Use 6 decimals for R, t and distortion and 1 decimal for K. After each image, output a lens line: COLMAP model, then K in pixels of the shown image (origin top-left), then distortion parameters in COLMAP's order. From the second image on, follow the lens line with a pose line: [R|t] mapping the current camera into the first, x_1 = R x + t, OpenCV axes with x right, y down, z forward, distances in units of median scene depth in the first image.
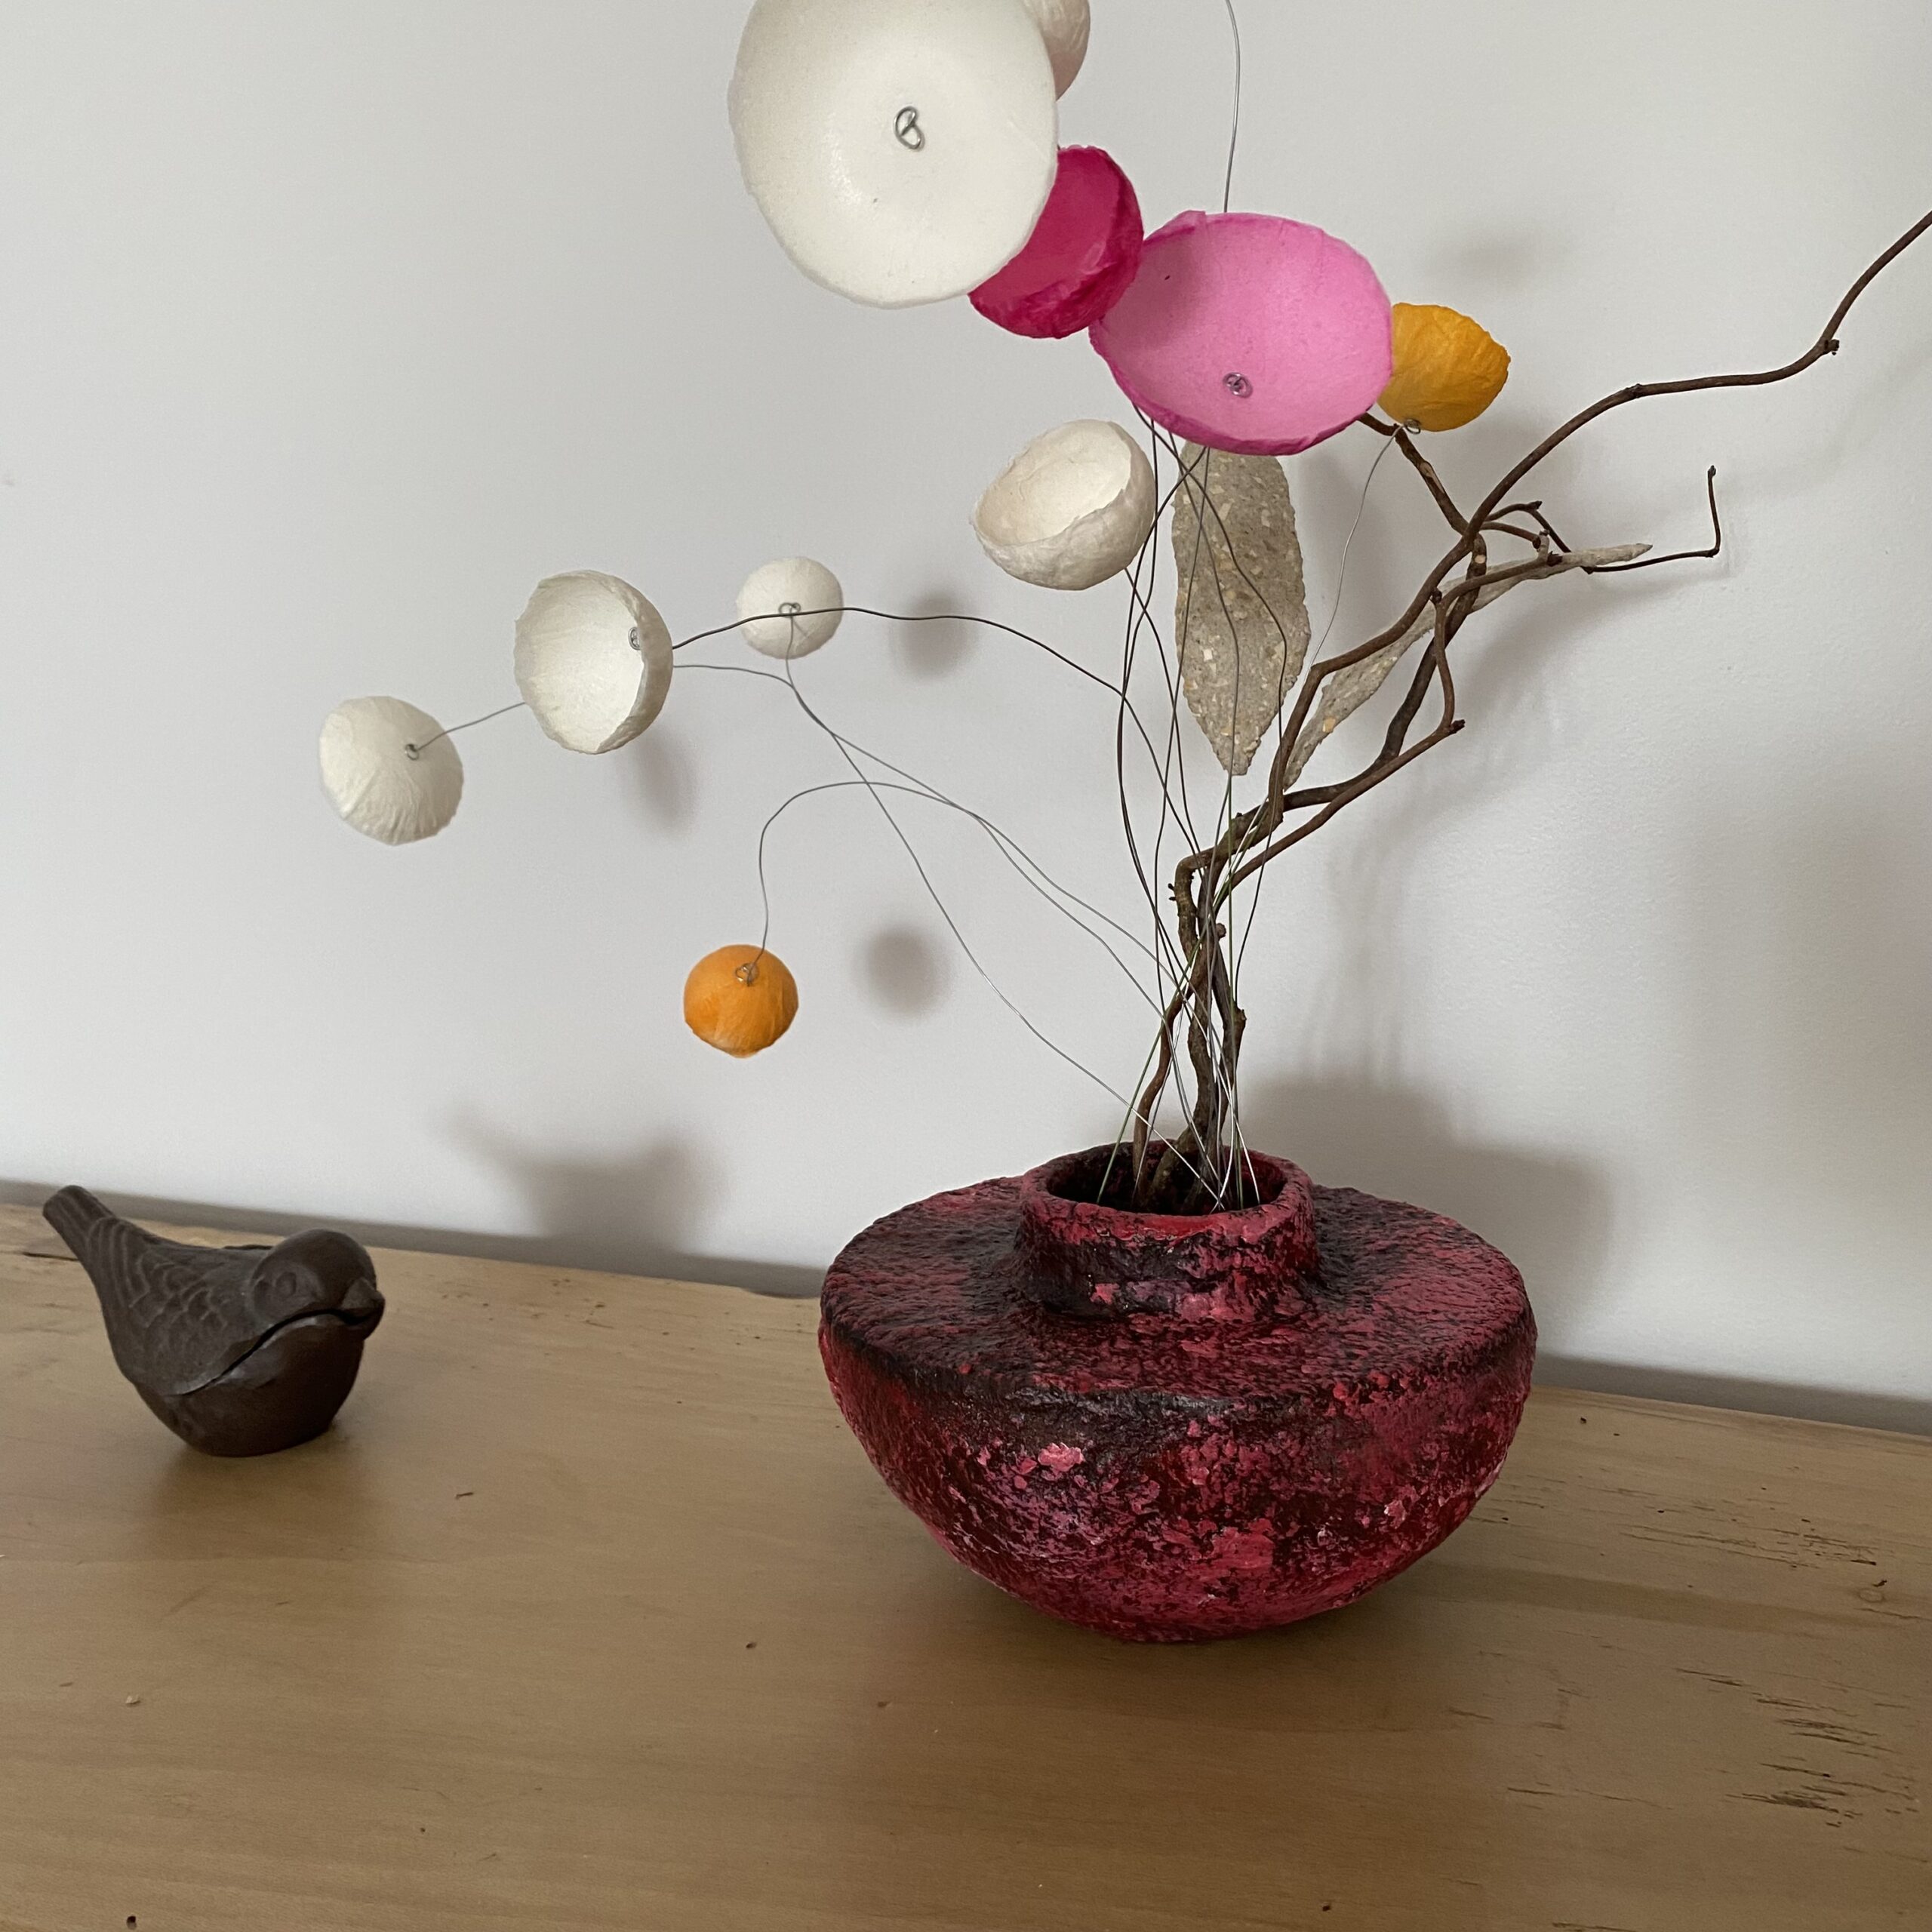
lens RADIAL K [[1990.0, 0, 969.3], [0, 1990.0, 951.7], [0, 0, 1]] dist [0.000881, 0.000000]
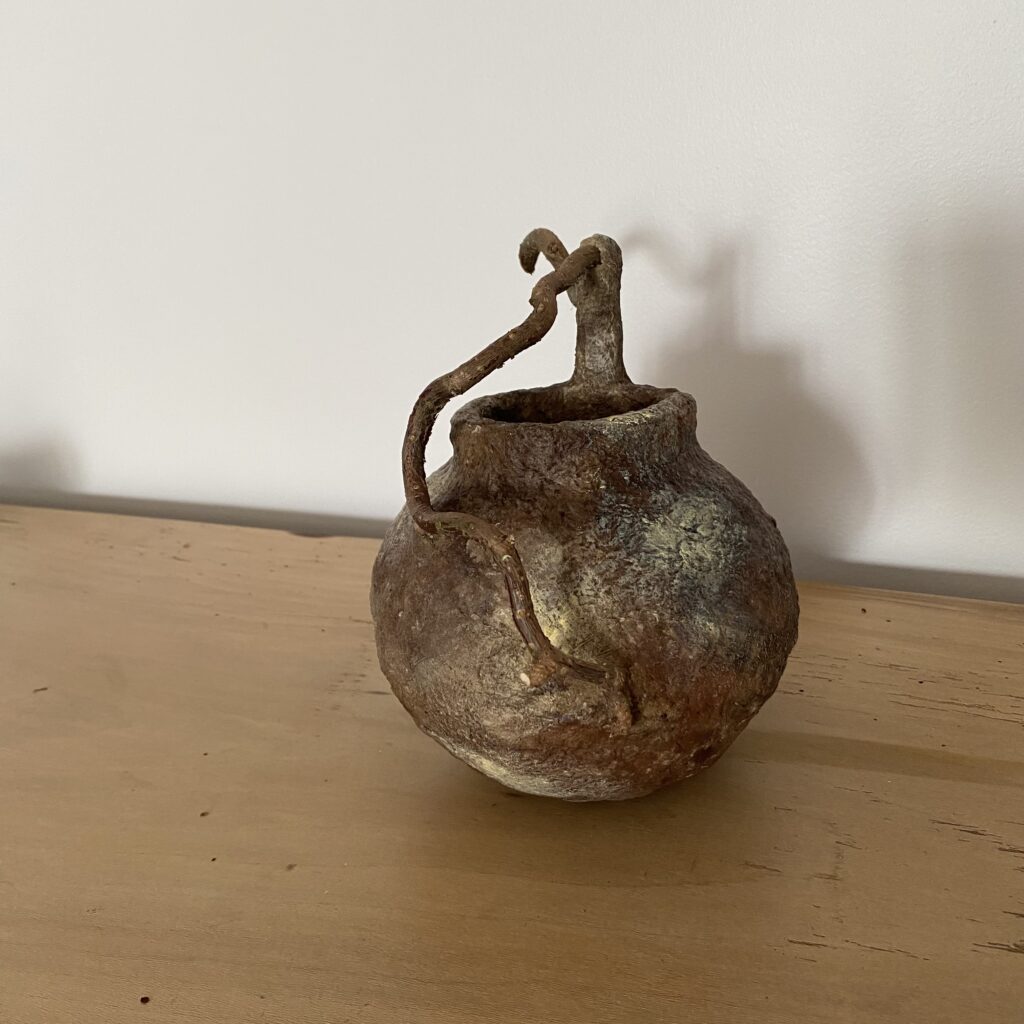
lens RADIAL K [[1054.7, 0, 519.9], [0, 1054.7, 520.2], [0, 0, 1]] dist [0.000881, 0.000000]
pose [[0.999122, -0.031600, -0.027499, 0.098432], [0.035890, 0.984285, 0.172903, 0.042707], [0.021603, -0.173738, 0.984555, 0.305109]]
